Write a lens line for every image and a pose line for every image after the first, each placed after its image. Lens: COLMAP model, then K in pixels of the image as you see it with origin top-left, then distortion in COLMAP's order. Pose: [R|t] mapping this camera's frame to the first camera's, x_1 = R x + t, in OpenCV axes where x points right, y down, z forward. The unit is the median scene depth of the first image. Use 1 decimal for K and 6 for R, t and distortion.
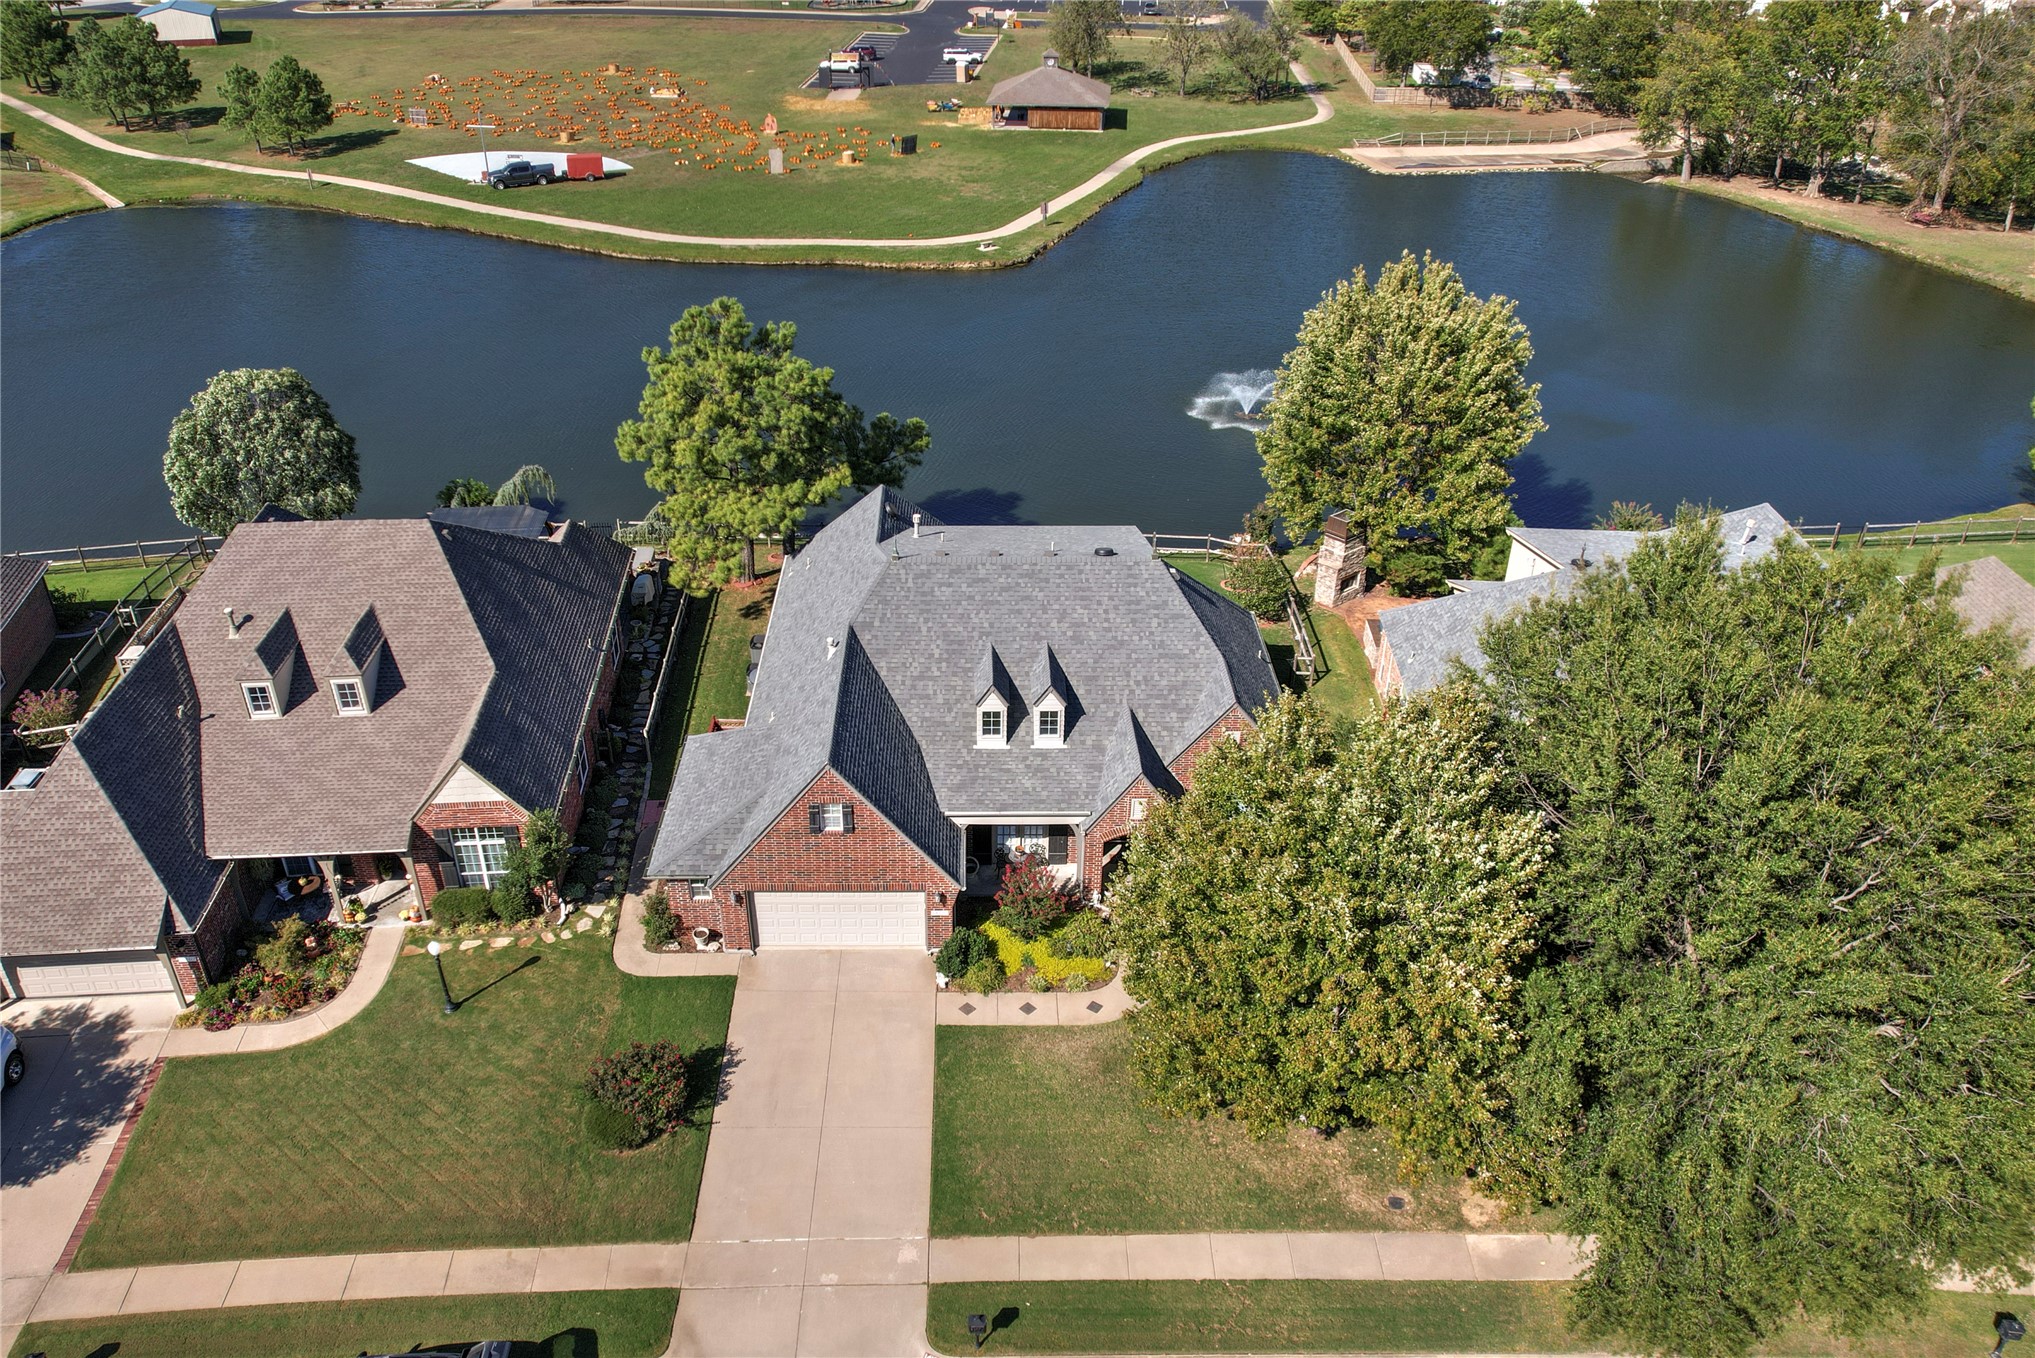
lens RADIAL K [[1424.4, 0, 1012.8], [0, 1424.4, 611.4], [0, 0, 1]] dist [-0.065185, 0.055508]
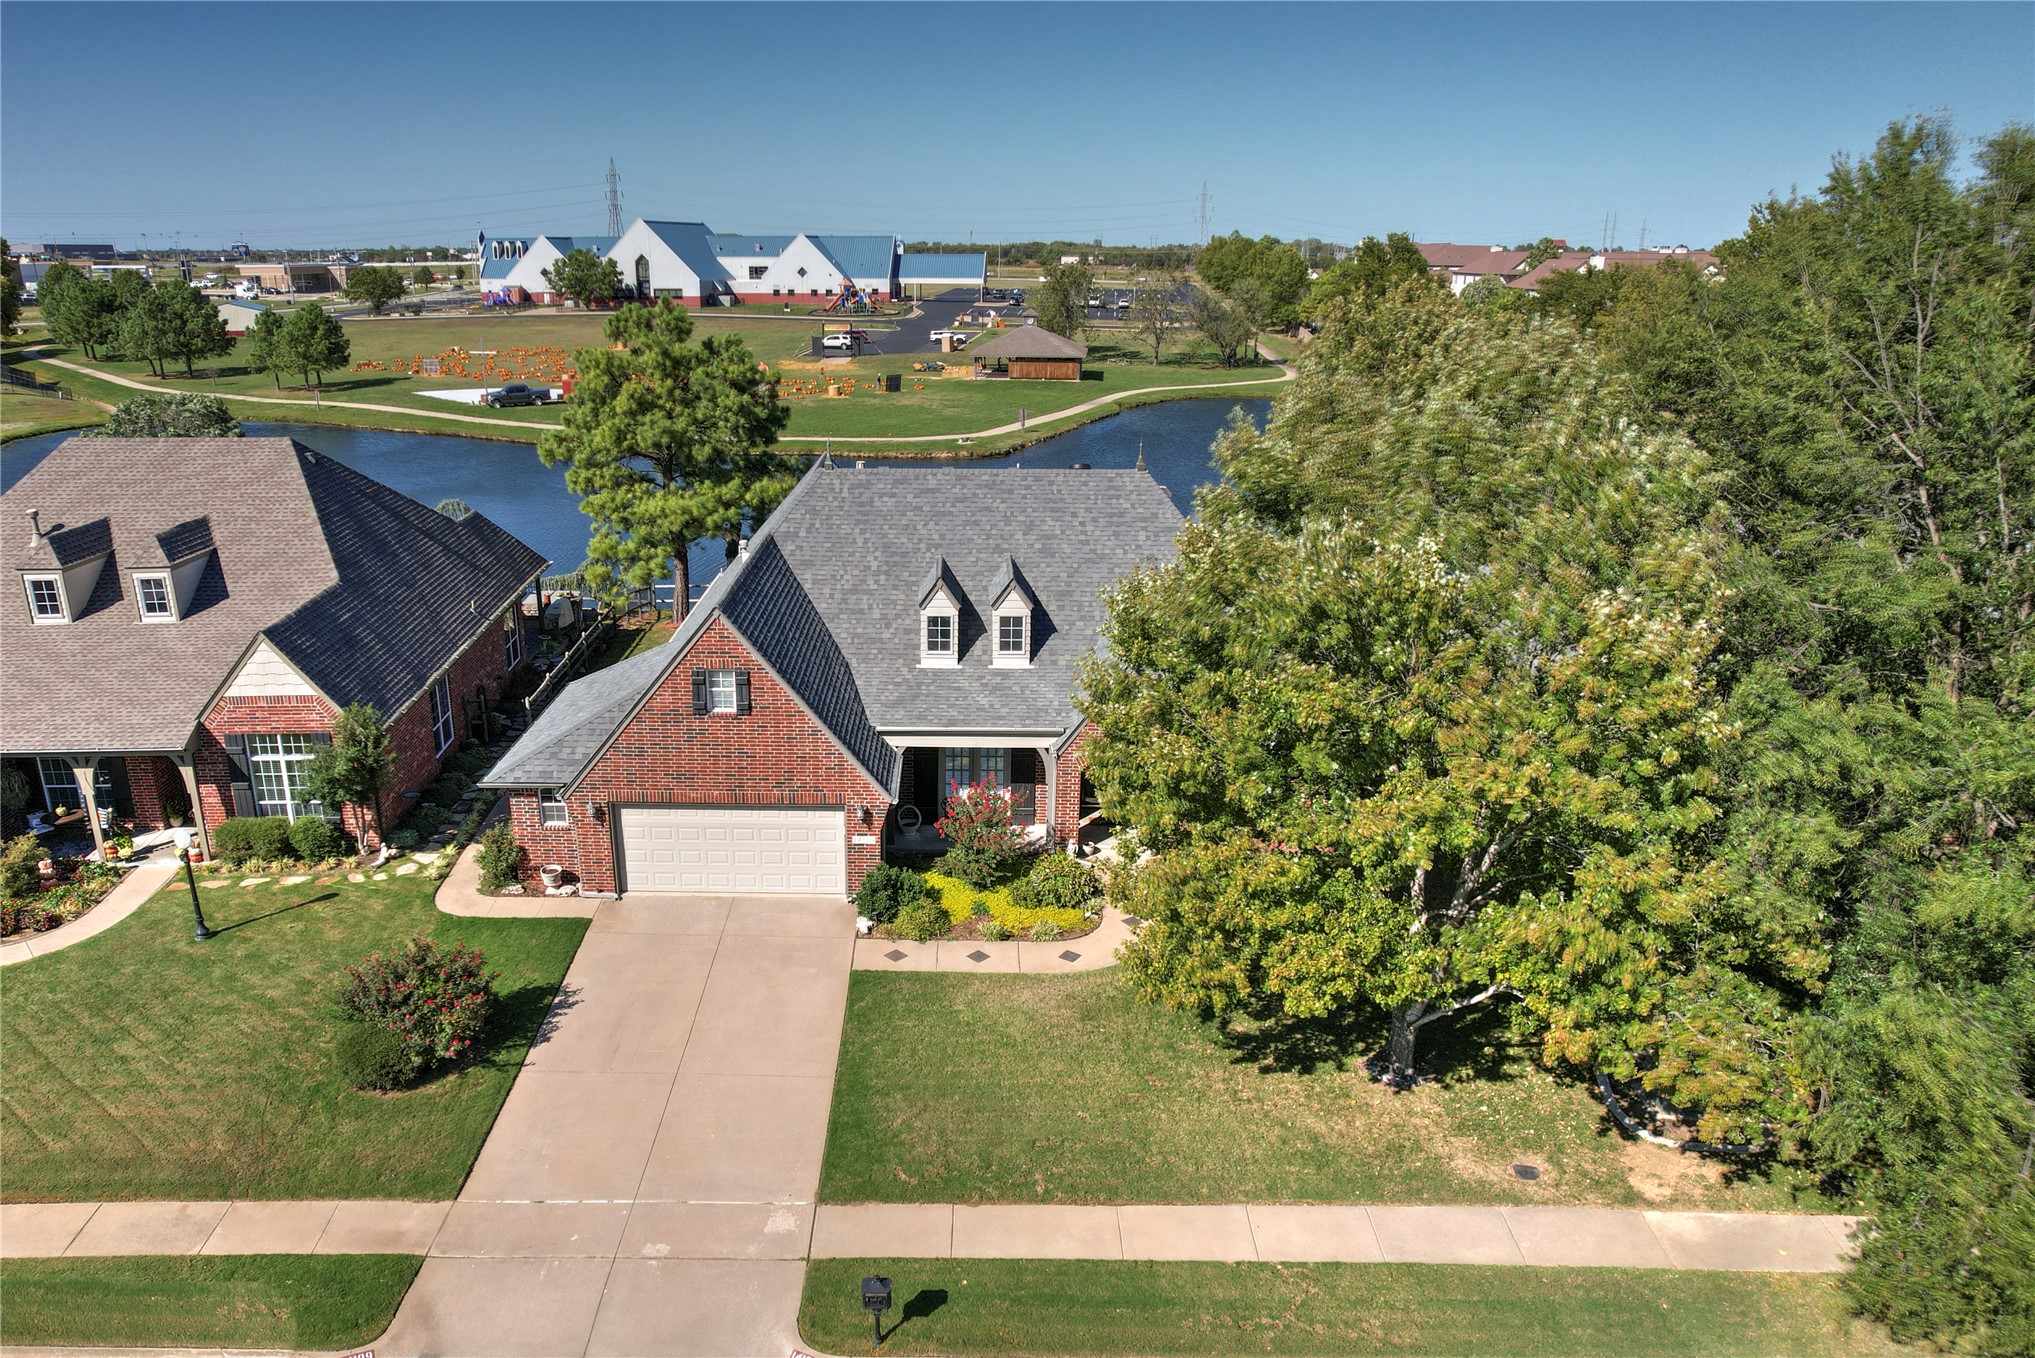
lens RADIAL K [[1351.8, 0, 956.3], [0, 1351.8, 681.9], [0, 0, 1]] dist [-0.073351, 0.056798]
pose [[0.999488, 0.003746, -0.031777, 0.020184], [-0.009541, 0.982835, -0.184237, 0.261591], [0.030541, 0.184446, 0.982368, 0.282572]]
